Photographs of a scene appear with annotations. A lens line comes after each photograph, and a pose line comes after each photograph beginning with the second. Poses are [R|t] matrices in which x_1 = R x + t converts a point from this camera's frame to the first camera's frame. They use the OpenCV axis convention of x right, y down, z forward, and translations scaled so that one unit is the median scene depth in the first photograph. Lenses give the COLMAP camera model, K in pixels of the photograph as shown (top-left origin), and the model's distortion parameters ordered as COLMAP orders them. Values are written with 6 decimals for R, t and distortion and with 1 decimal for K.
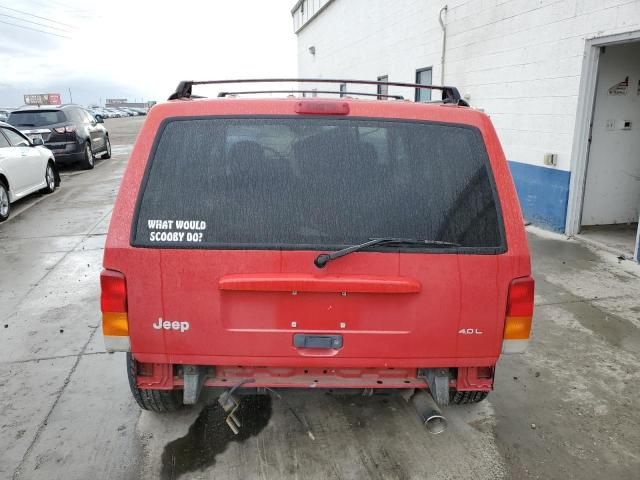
lens RADIAL K [[512.8, 0, 301.9], [0, 512.8, 238.9], [0, 0, 1]] dist [0.015002, 0.000354]
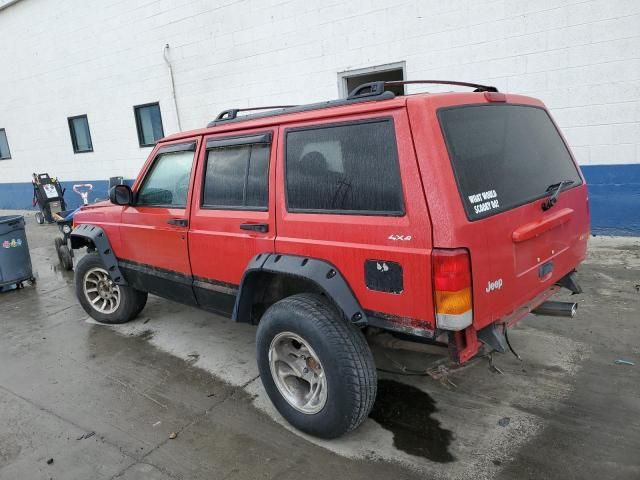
lens RADIAL K [[512.8, 0, 321.8], [0, 512.8, 237.8], [0, 0, 1]] dist [0.015002, 0.000354]
pose [[0.694716, -0.206395, 0.689036, -0.903050], [0.265278, 0.963937, 0.021274, -0.040673], [-0.668578, 0.168007, 0.724415, 0.298368]]
